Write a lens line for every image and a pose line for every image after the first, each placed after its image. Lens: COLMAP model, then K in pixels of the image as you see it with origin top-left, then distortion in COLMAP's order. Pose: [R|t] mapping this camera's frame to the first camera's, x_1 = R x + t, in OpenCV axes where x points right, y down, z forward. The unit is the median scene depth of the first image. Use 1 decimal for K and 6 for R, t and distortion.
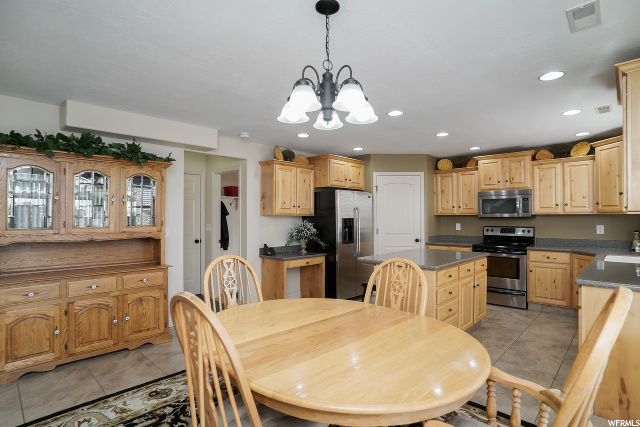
lens RADIAL K [[341.2, 0, 313.4], [0, 341.2, 213.7], [0, 0, 1]] dist [-0.062101, 0.030135]
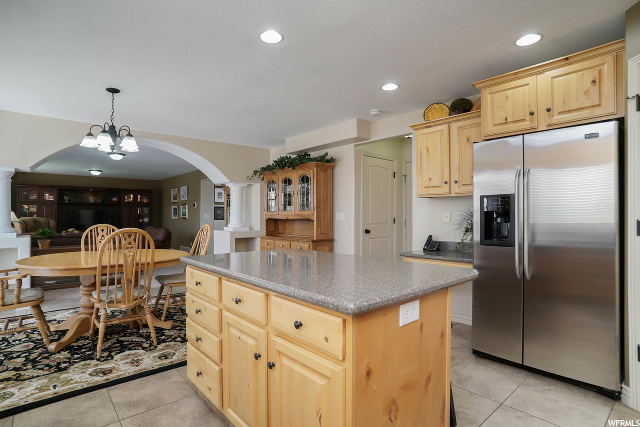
lens RADIAL K [[341.2, 0, 318.6], [0, 341.2, 209.4], [0, 0, 1]] dist [-0.062101, 0.030135]
pose [[-0.081278, -0.017880, -0.996531, 0.631195], [0.014168, 0.999717, -0.019093, 0.040816], [0.996591, -0.015670, -0.081002, 0.812689]]
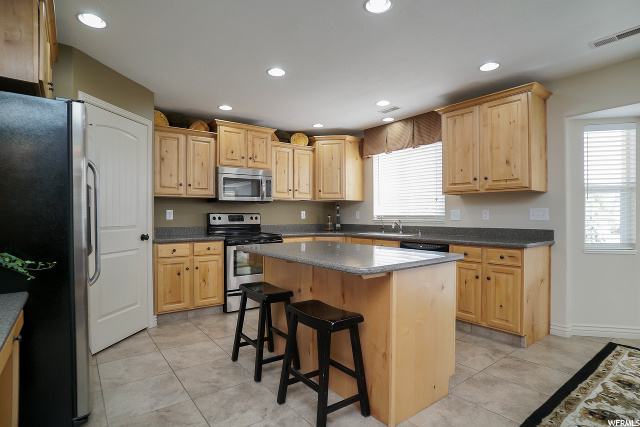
lens RADIAL K [[341.2, 0, 315.5], [0, 341.2, 215.3], [0, 0, 1]] dist [-0.062101, 0.030135]
pose [[0.154660, -0.002057, 0.987966, -0.242391], [-0.008242, 0.999960, 0.003372, 0.041406], [-0.987933, -0.008664, 0.154637, 0.719087]]
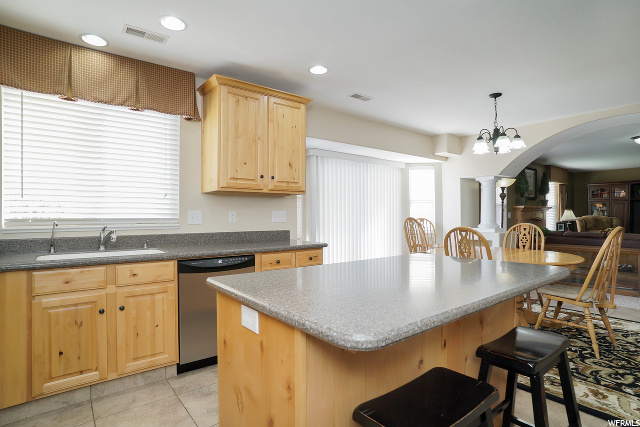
lens RADIAL K [[341.2, 0, 313.5], [0, 341.2, 214.1], [0, 0, 1]] dist [-0.062101, 0.030135]
pose [[-0.991199, 0.000117, 0.132378, 0.298471], [-0.001451, 0.999930, -0.011747, 0.042051], [-0.132370, -0.011835, -0.991130, 1.090593]]
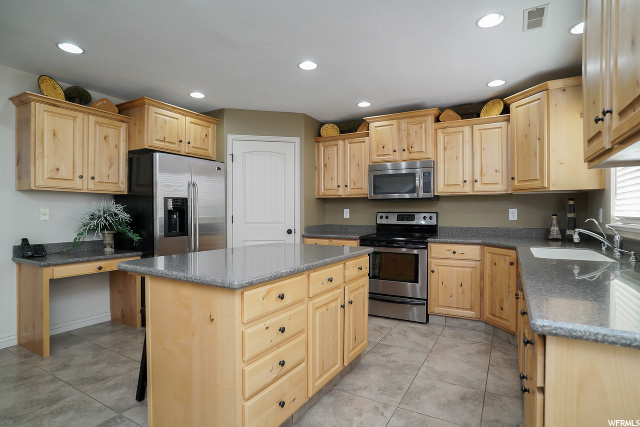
lens RADIAL K [[341.2, 0, 316.7], [0, 341.2, 212.6], [0, 0, 1]] dist [-0.062101, 0.030135]
pose [[0.971799, 0.002301, 0.235800, 0.217036], [-0.004435, 0.999954, 0.008519, 0.036161], [-0.235770, -0.009325, 0.971764, 0.321386]]
